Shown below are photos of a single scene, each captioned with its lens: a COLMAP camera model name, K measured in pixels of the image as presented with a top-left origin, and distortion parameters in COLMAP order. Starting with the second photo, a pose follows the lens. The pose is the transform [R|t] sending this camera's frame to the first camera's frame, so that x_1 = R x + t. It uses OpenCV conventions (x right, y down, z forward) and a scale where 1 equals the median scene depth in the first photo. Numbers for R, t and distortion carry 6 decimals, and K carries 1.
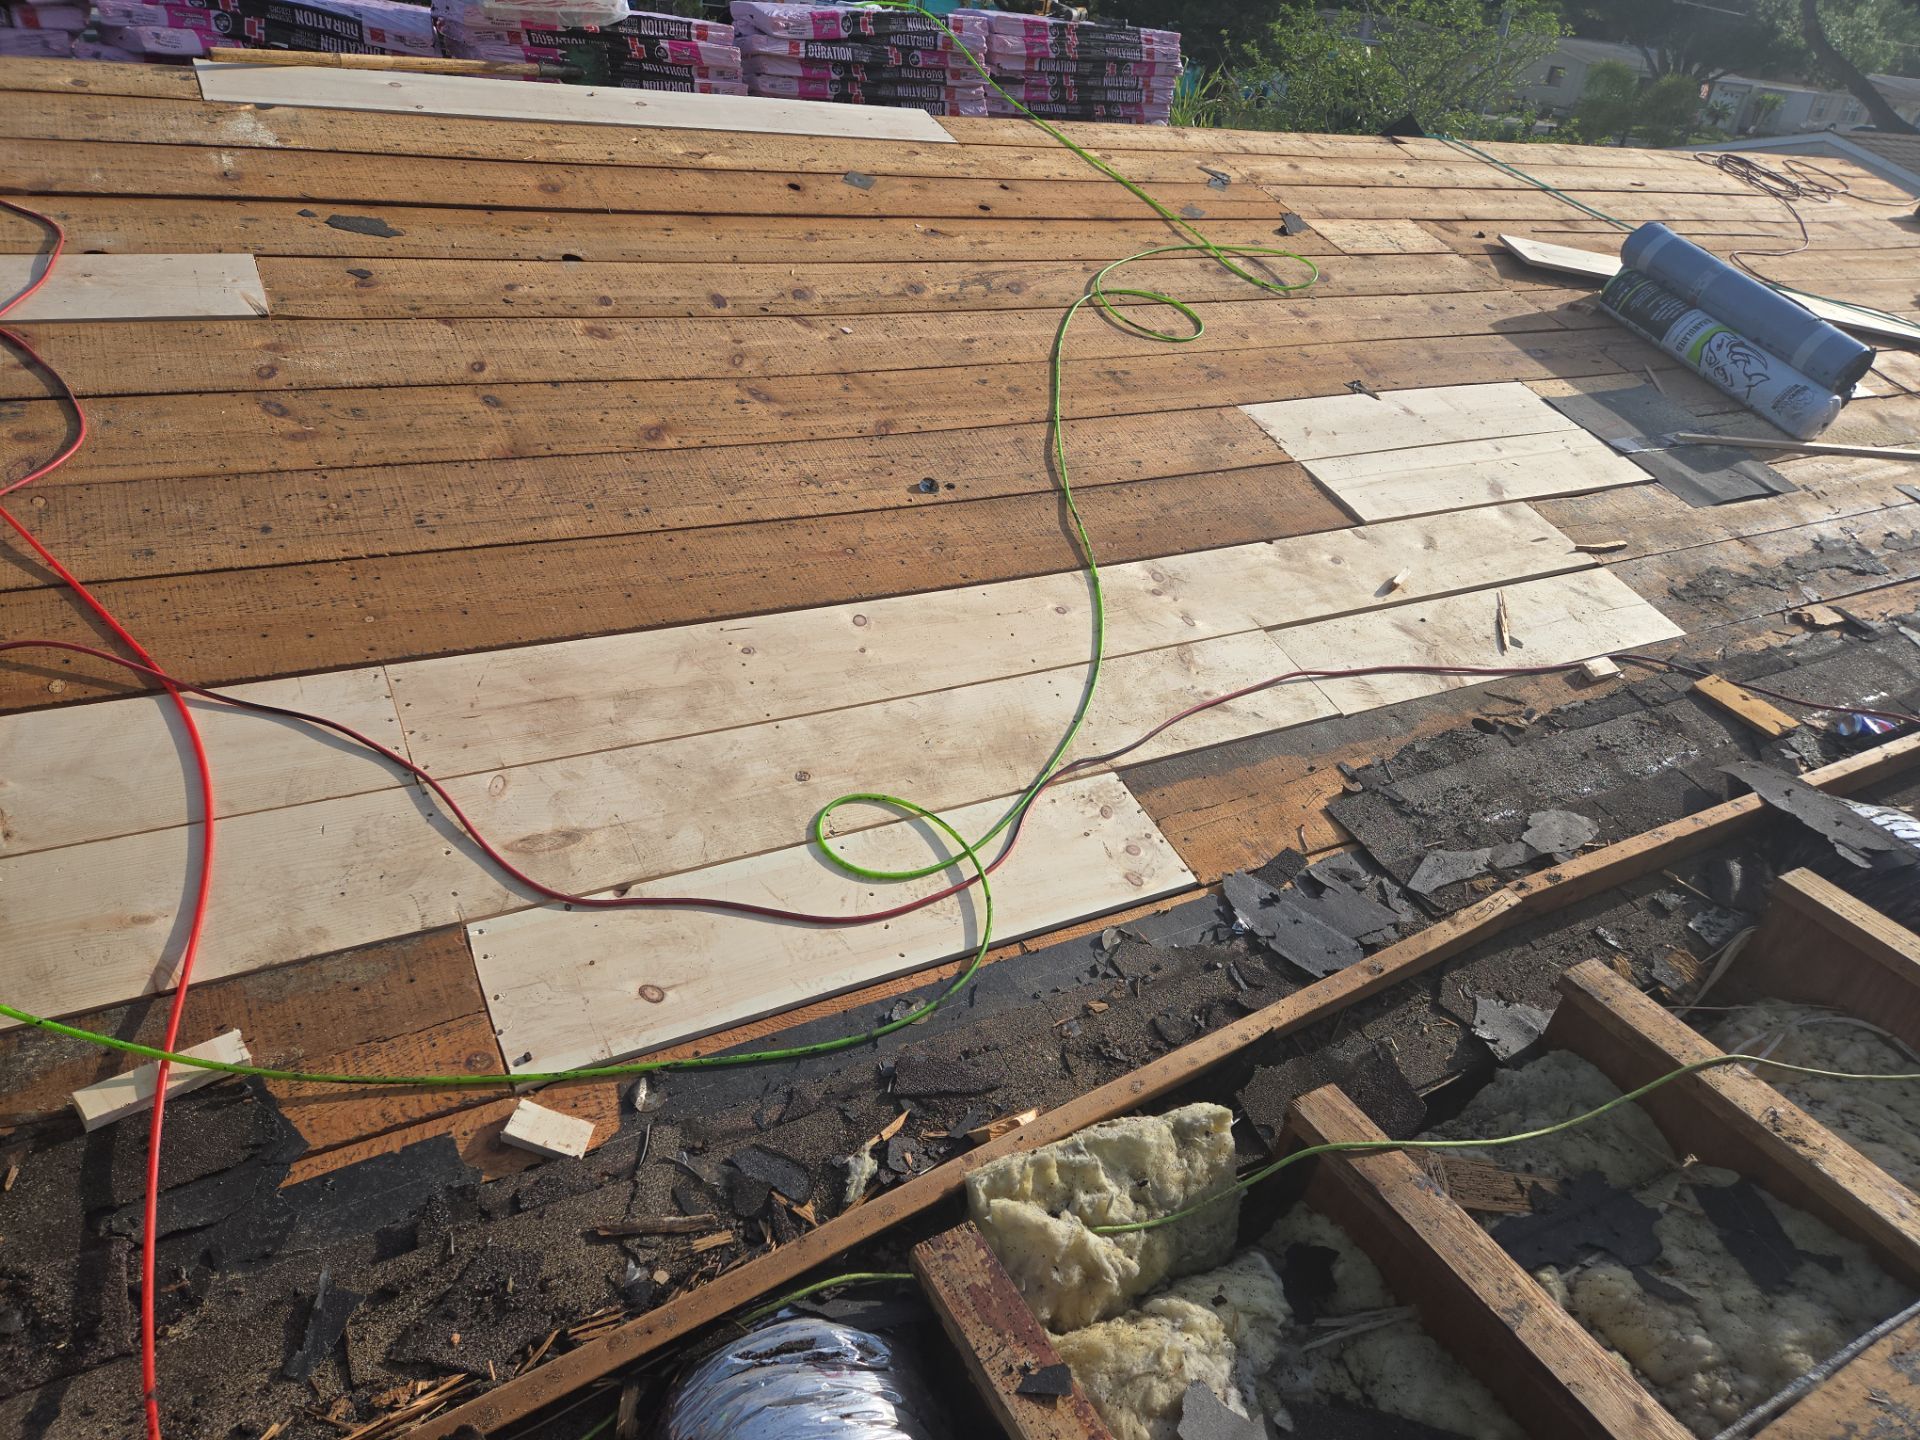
lens RADIAL K [[1157.8, 0, 950.4], [0, 1157.8, 696.4], [0, 0, 1]] dist [0.061507, -0.046046]
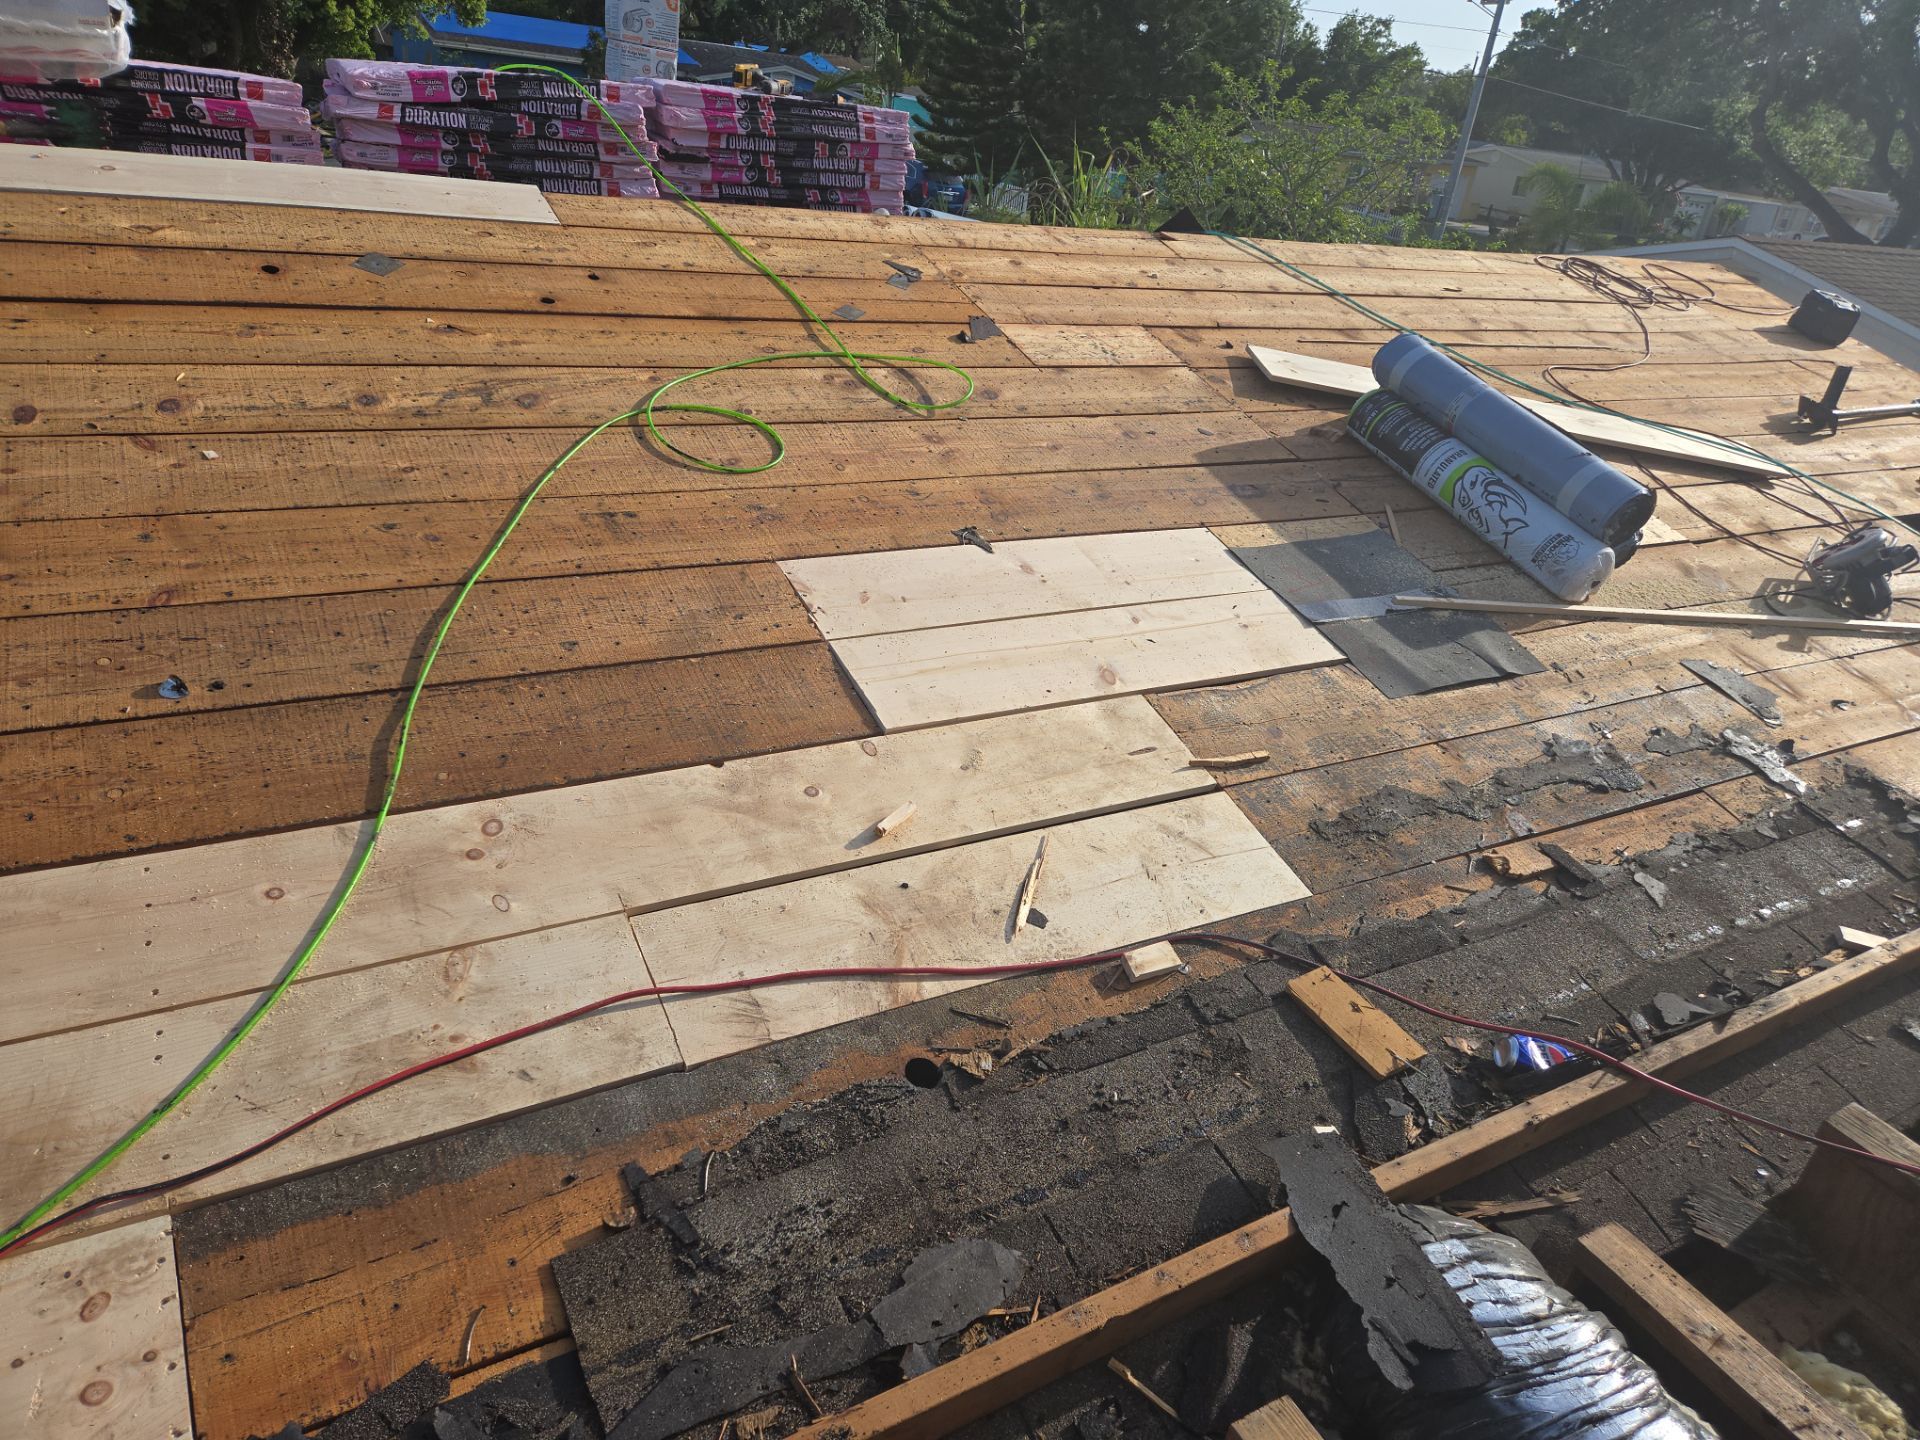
lens RADIAL K [[1157.8, 0, 950.4], [0, 1157.8, 696.4], [0, 0, 1]] dist [0.061507, -0.046046]
pose [[0.999899, 0.014103, 0.001986, 0.304603], [-0.013934, 0.997539, -0.068722, -0.093420], [-0.002950, 0.068687, 0.997634, 0.210407]]
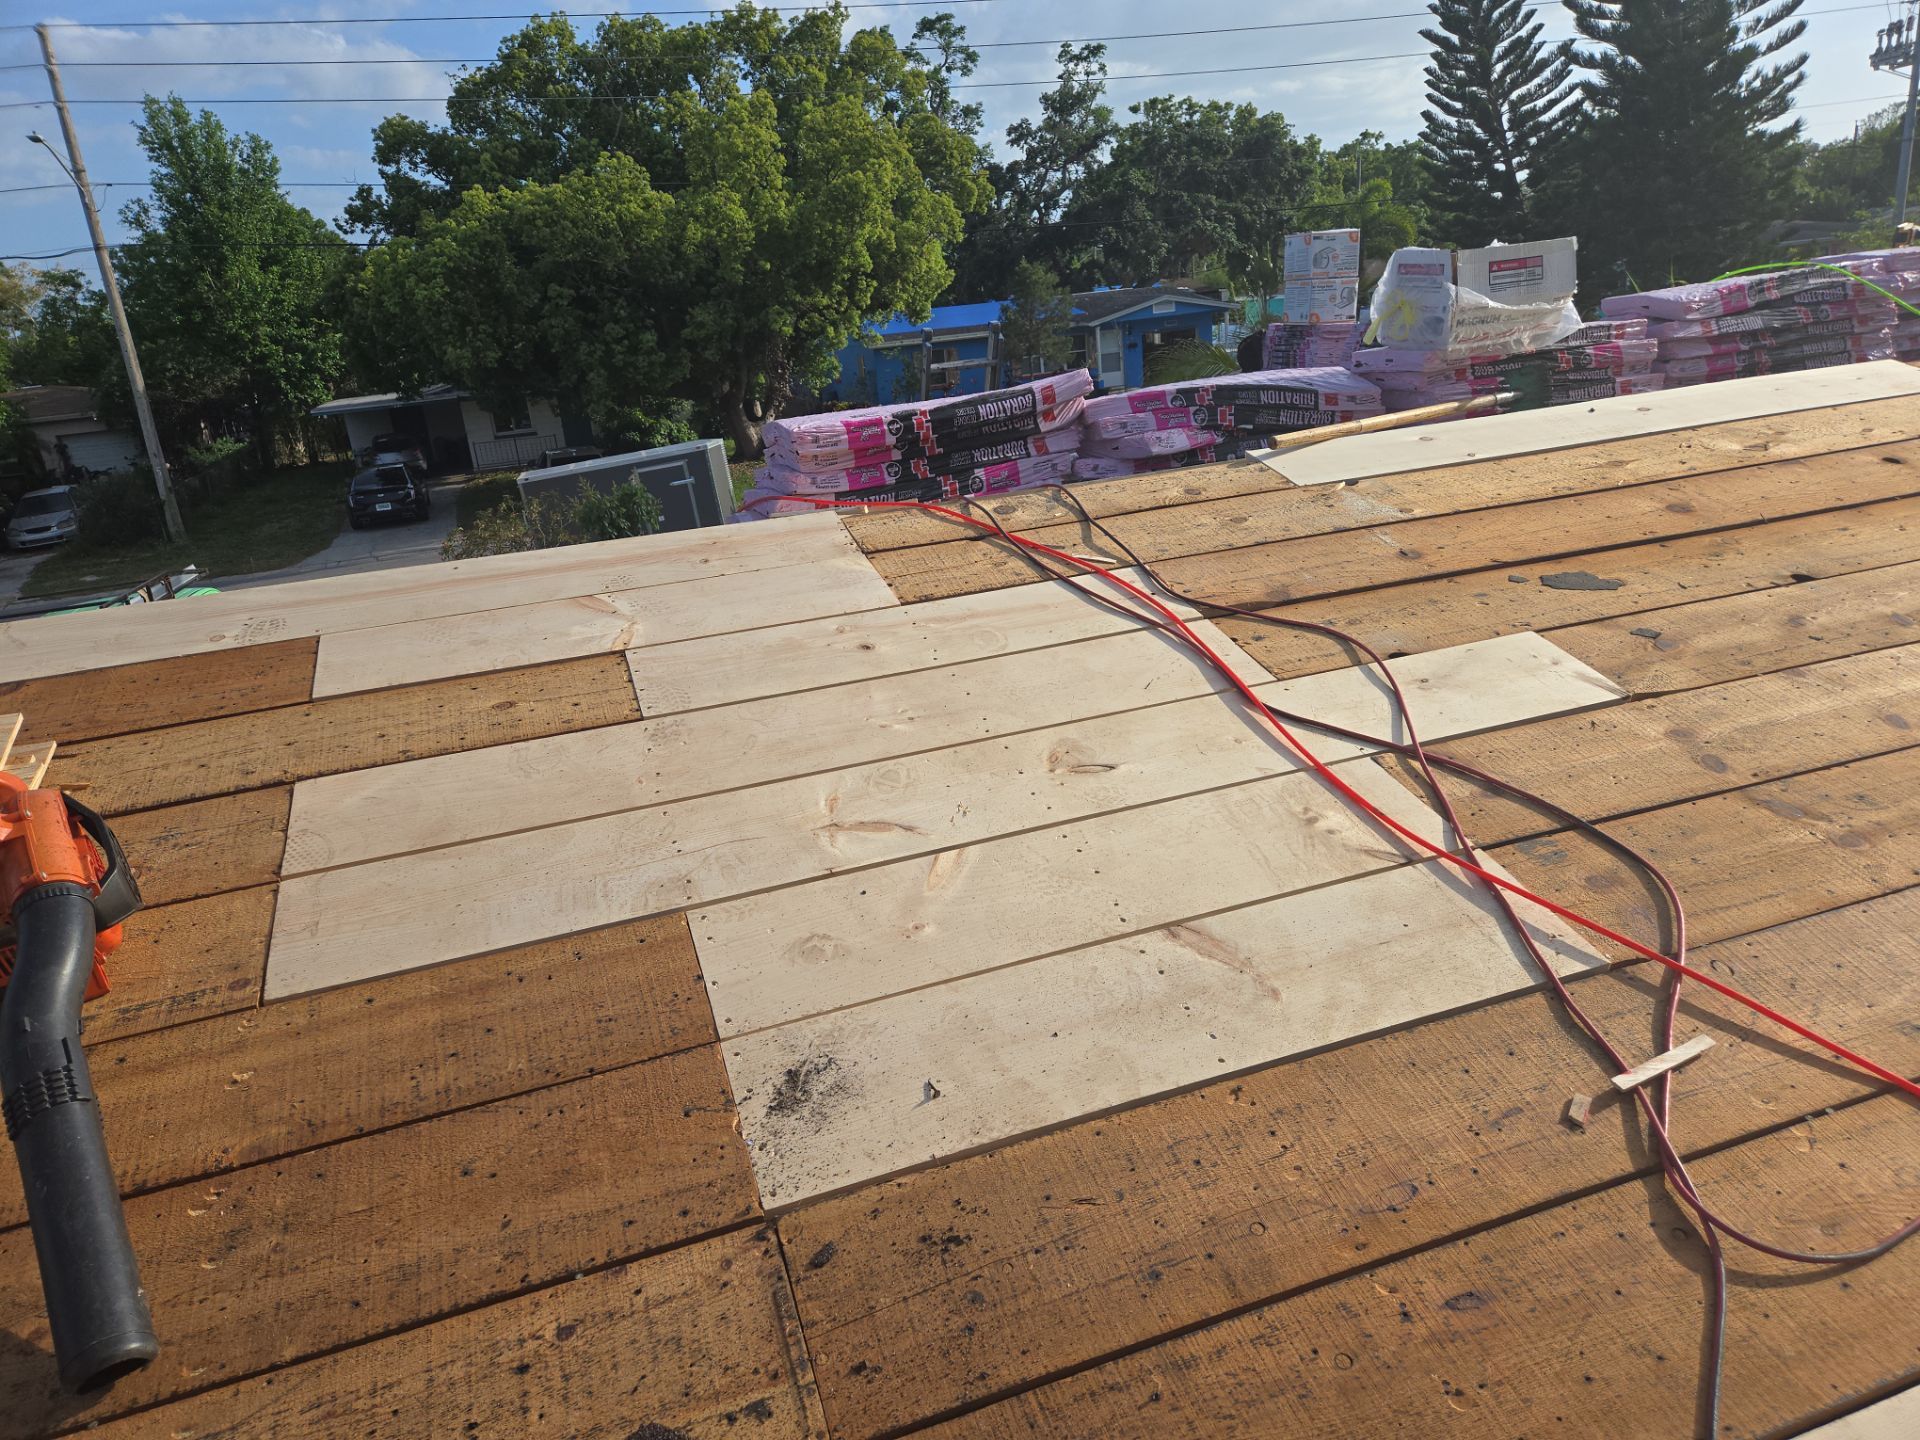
lens RADIAL K [[1157.8, 0, 950.4], [0, 1157.8, 696.4], [0, 0, 1]] dist [0.061507, -0.046046]
pose [[0.959270, -0.121439, -0.255056, -0.555492], [0.059563, 0.969535, -0.237601, -0.098847], [0.276140, 0.212731, 0.937279, 0.038600]]
